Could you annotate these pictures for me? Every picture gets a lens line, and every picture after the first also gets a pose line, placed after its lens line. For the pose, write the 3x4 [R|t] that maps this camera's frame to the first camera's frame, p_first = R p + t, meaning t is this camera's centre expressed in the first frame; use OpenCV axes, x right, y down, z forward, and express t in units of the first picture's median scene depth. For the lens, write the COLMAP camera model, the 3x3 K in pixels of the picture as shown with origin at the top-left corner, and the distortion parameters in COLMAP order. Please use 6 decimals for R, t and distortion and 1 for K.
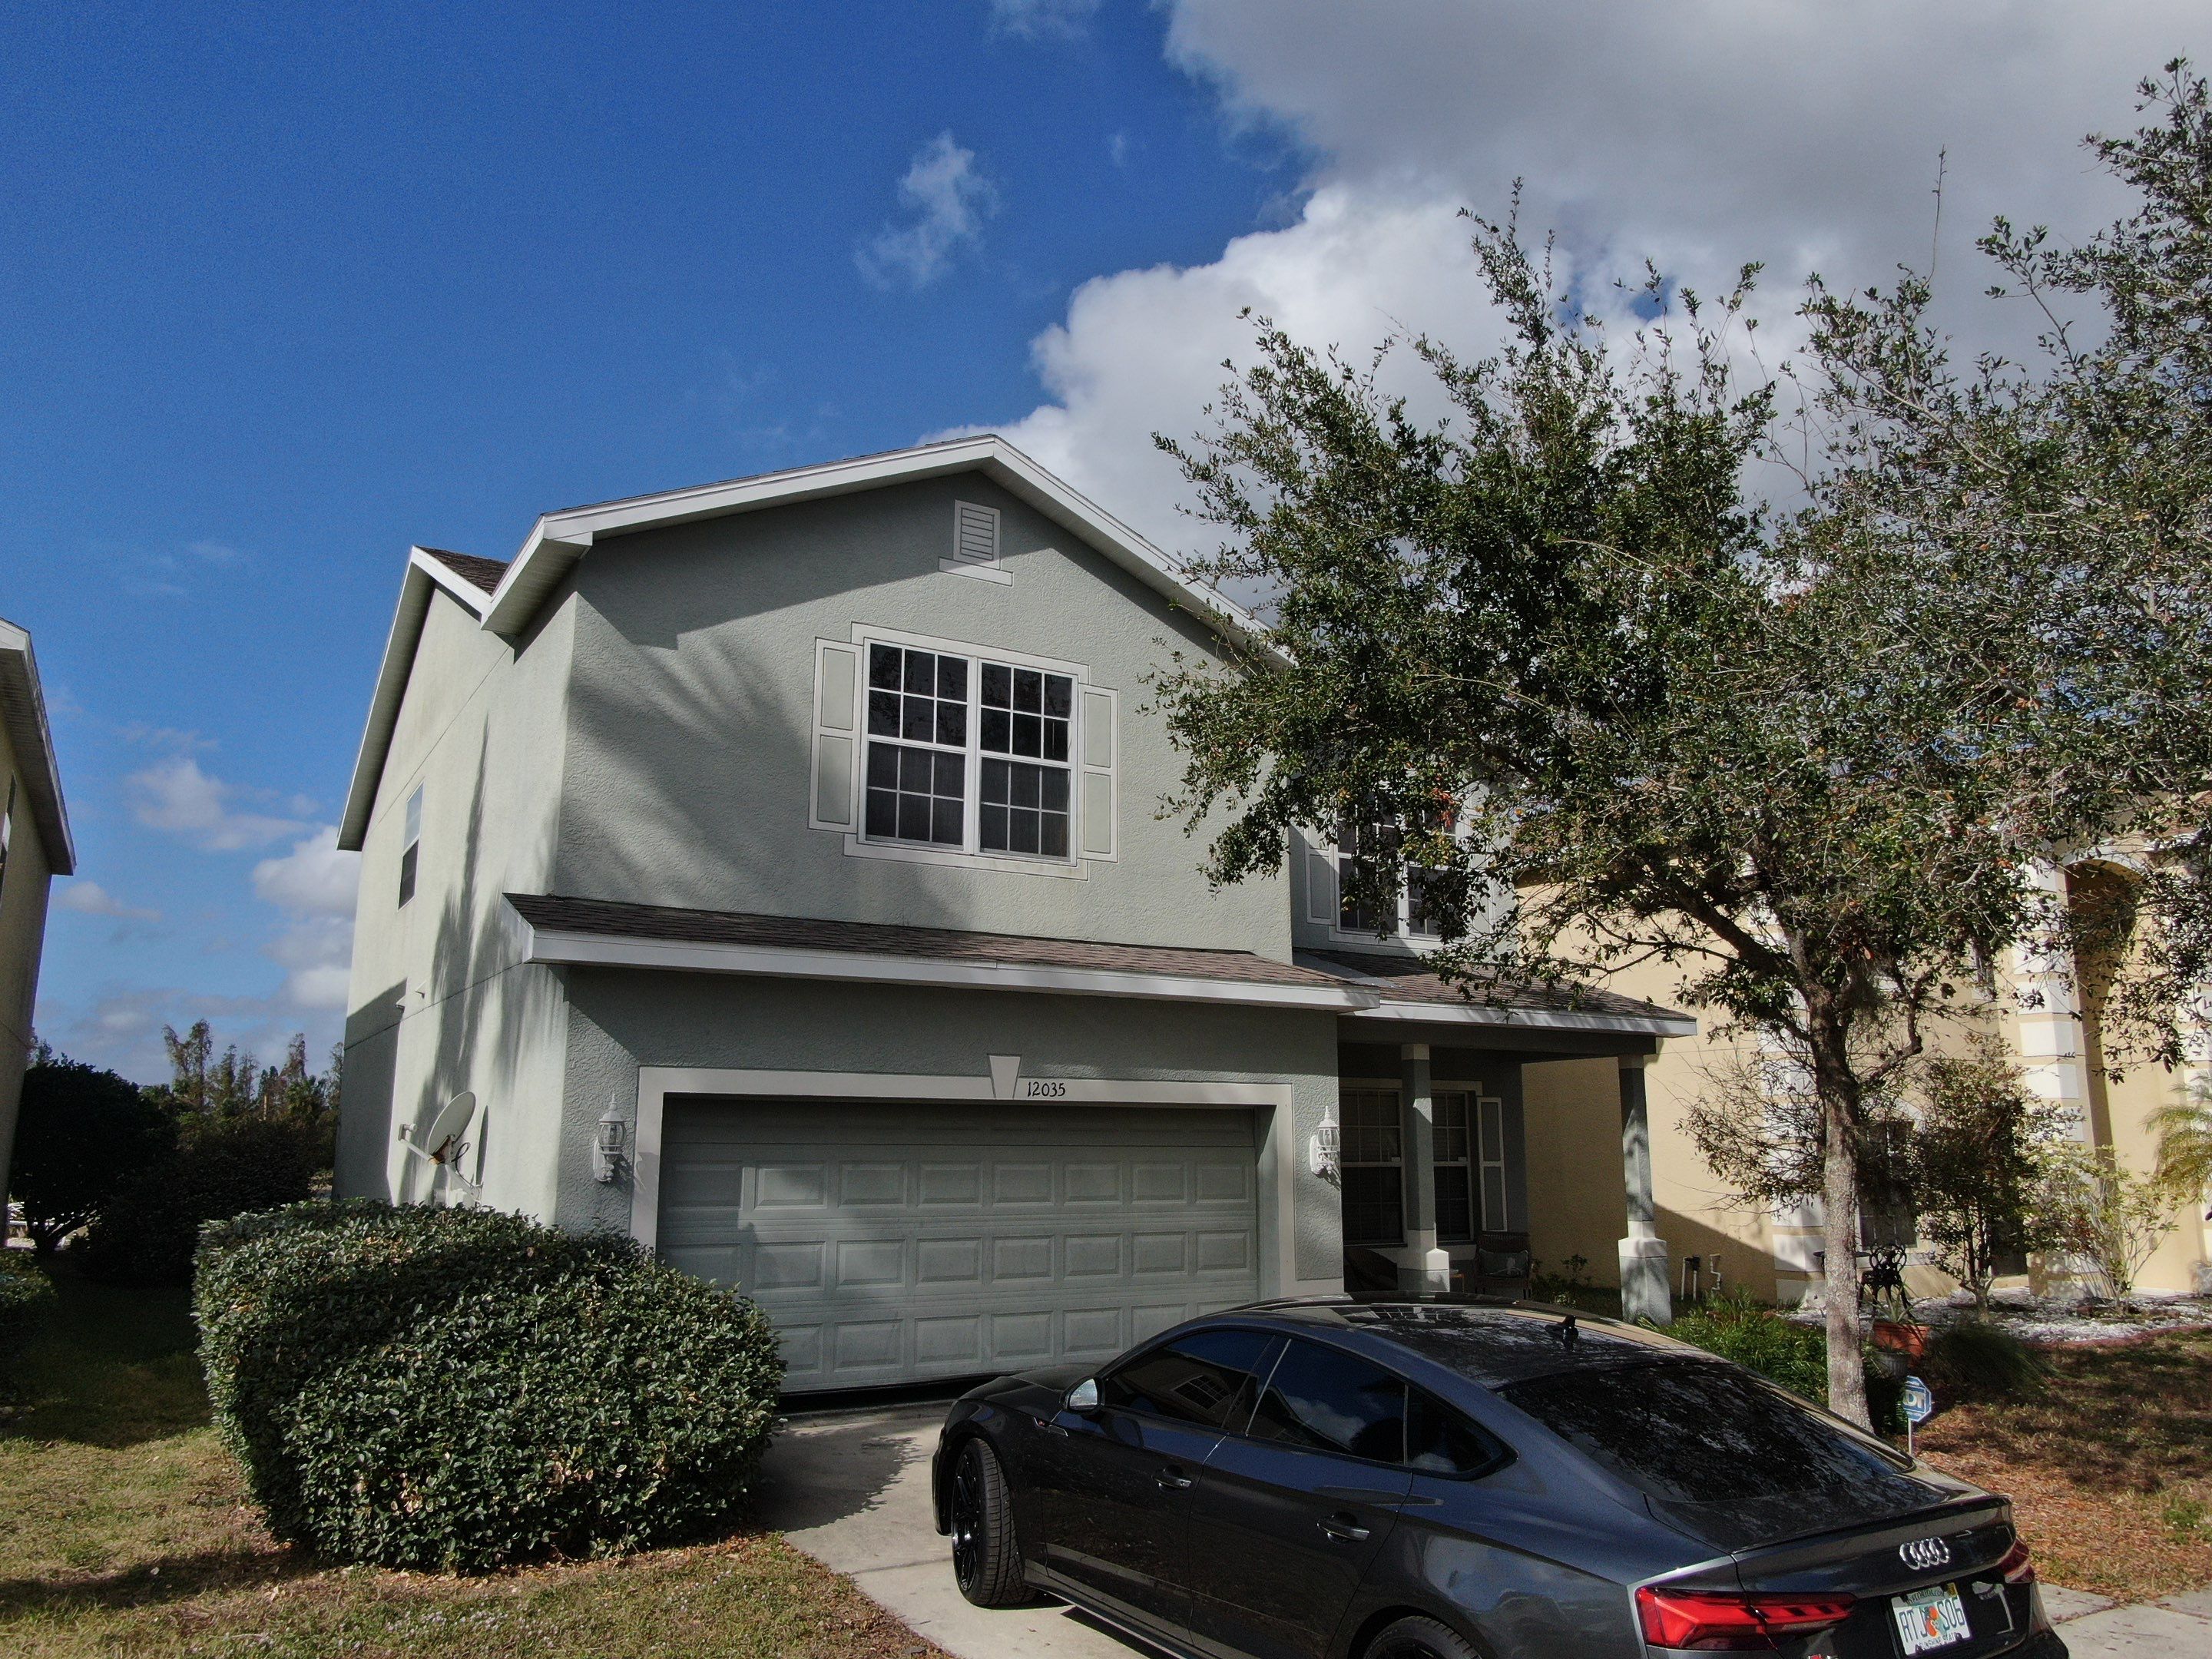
lens RADIAL K [[1589.6, 0, 1105.2], [0, 1589.6, 822.7], [0, 0, 1]] dist [-0.026952, 0.019629]
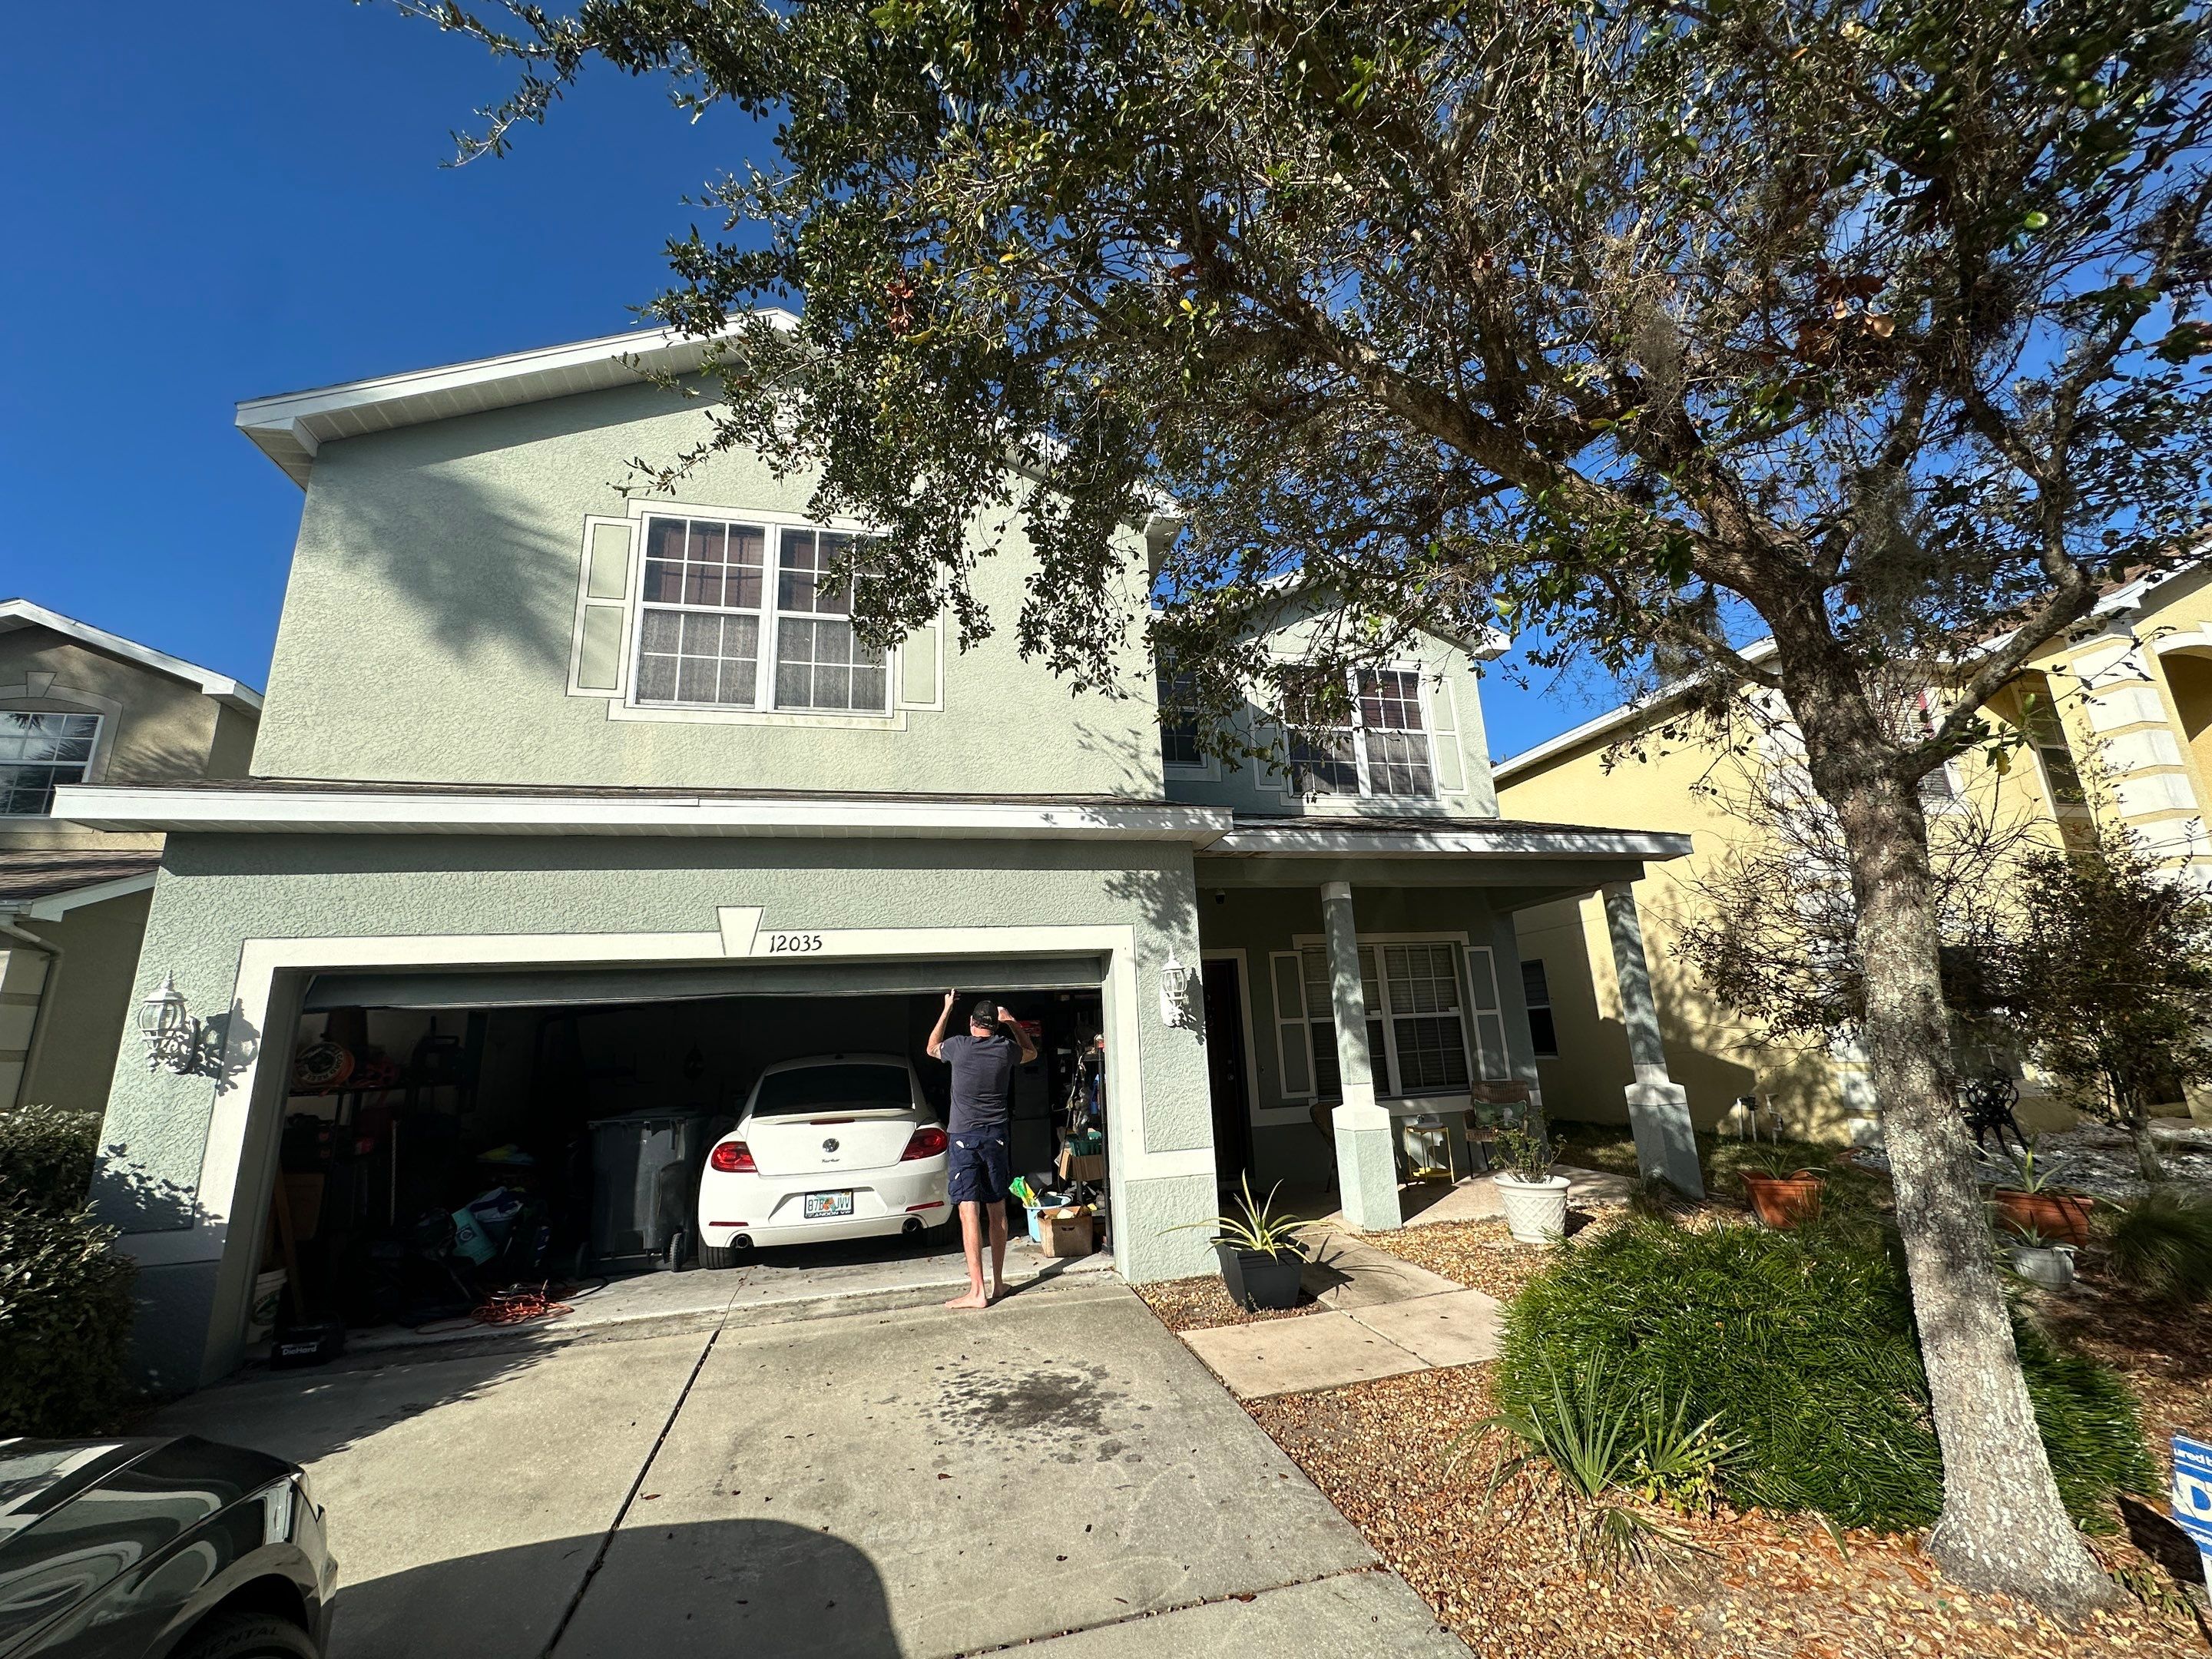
lens RADIAL K [[900.6, 0, 1114.3], [0, 900.6, 837.7], [0, 0, 1]] dist [0.001152, 0.000243]
pose [[0.954730, -0.119178, -0.272556, 0.260888], [0.110817, 0.992779, -0.045922, 0.145669], [0.276061, 0.013639, 0.961043, 0.544738]]
